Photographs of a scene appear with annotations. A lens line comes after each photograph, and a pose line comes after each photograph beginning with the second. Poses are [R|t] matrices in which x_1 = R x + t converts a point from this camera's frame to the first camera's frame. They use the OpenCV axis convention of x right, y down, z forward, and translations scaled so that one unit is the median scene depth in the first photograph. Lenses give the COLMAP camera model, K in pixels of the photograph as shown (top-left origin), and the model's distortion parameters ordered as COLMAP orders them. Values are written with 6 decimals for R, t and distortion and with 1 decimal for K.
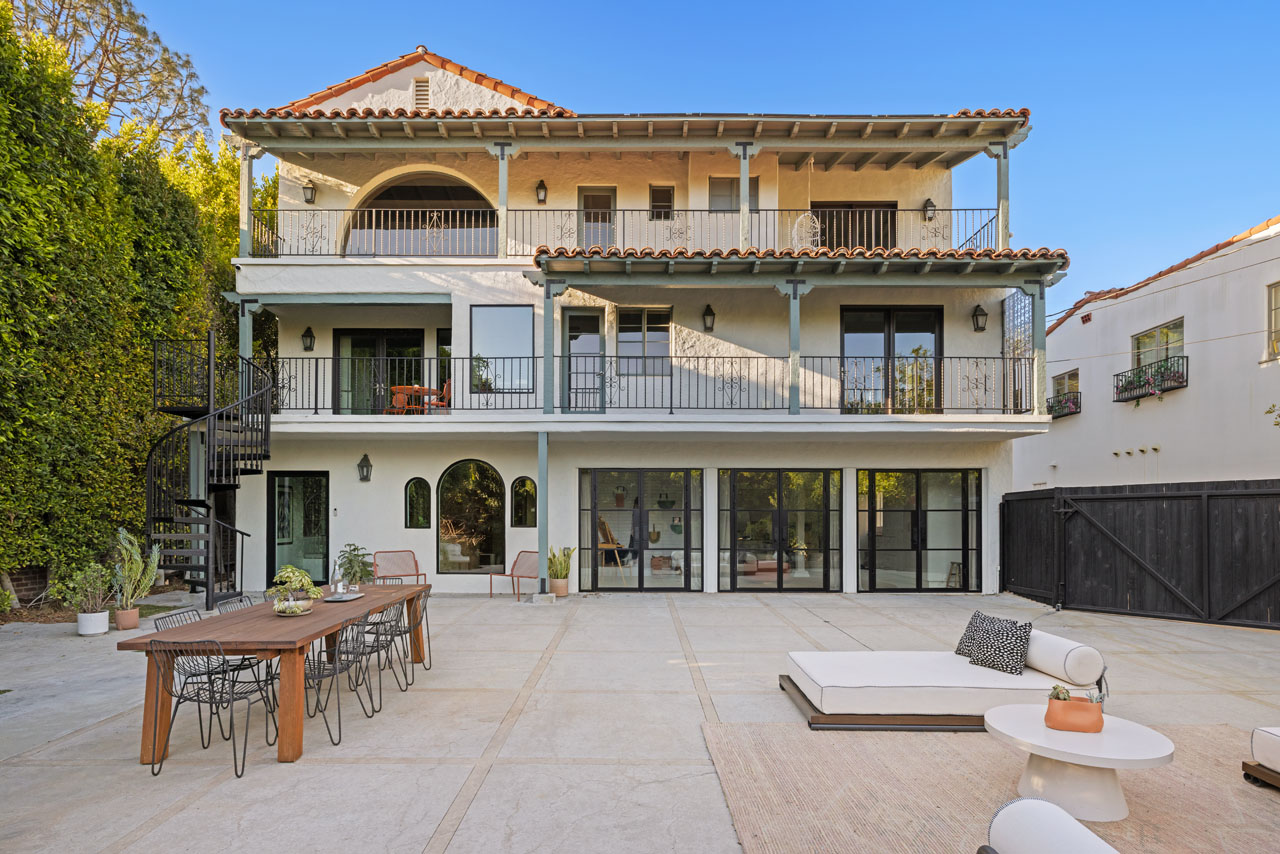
lens RADIAL K [[651.1, 0, 626.2], [0, 651.1, 531.8], [0, 0, 1]] dist [-0.000017, -0.000478]
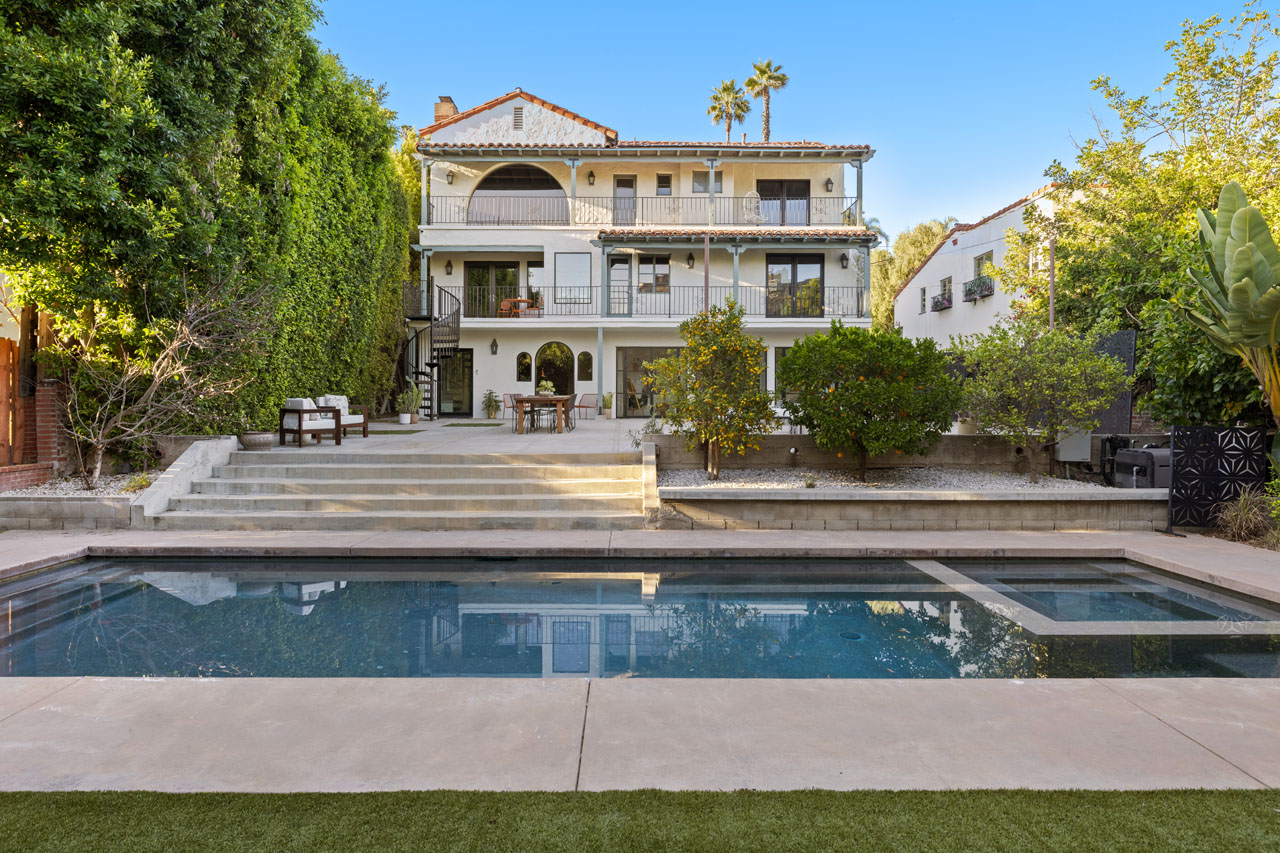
lens RADIAL K [[763.2, 0, 614.8], [0, 763.2, 461.8], [0, 0, 1]] dist [-0.001636, 0.000040]
pose [[1.000000, 0.000279, -0.000162, -0.076921], [-0.000269, 0.998218, 0.059676, 0.088778], [0.000179, -0.059676, 0.998218, -1.068111]]
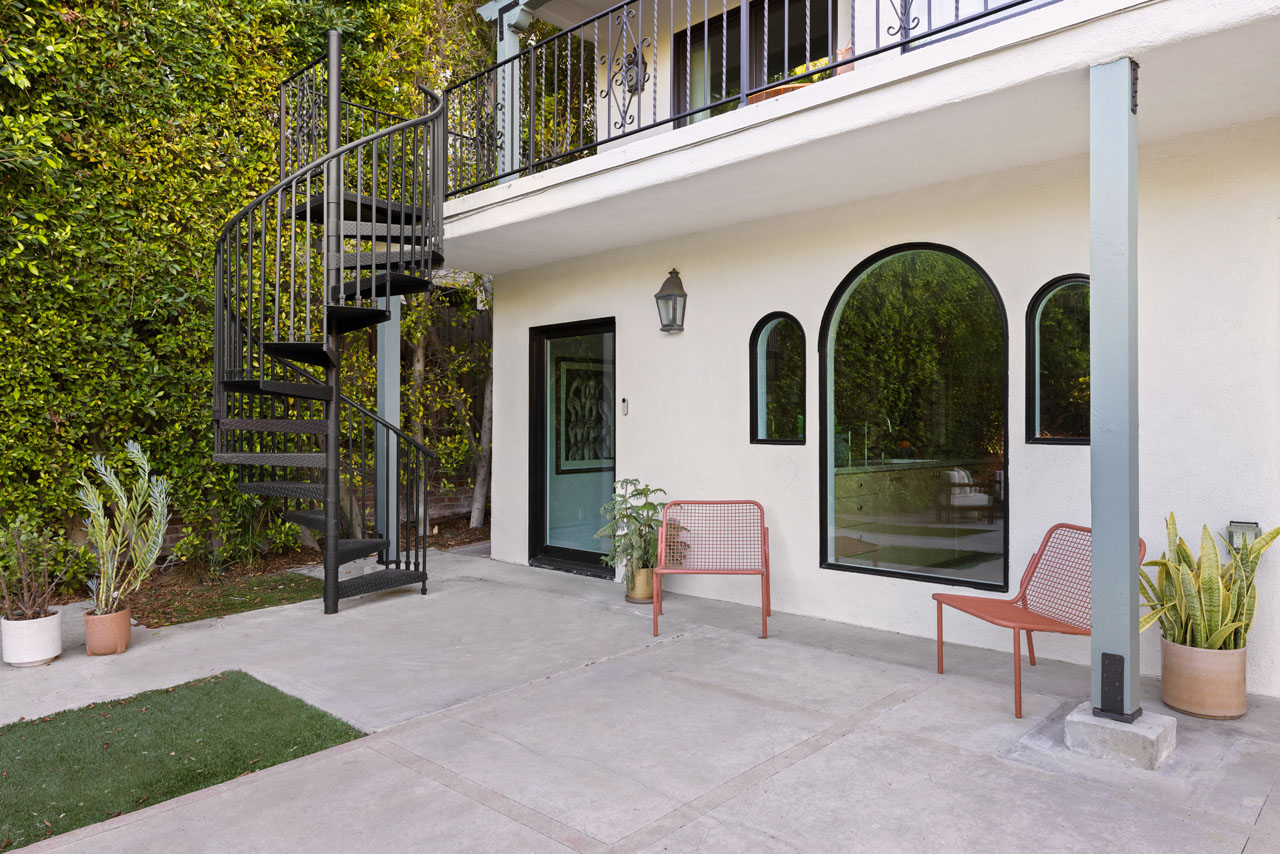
lens RADIAL K [[857.6, 0, 645.0], [0, 857.6, 415.9], [0, 0, 1]] dist [0.008991, 0.002759]
pose [[0.734814, -0.011071, -0.678178, -0.031664], [-0.005956, 0.999723, -0.022773, -0.009602], [0.678242, 0.020773, 0.734545, 0.573761]]
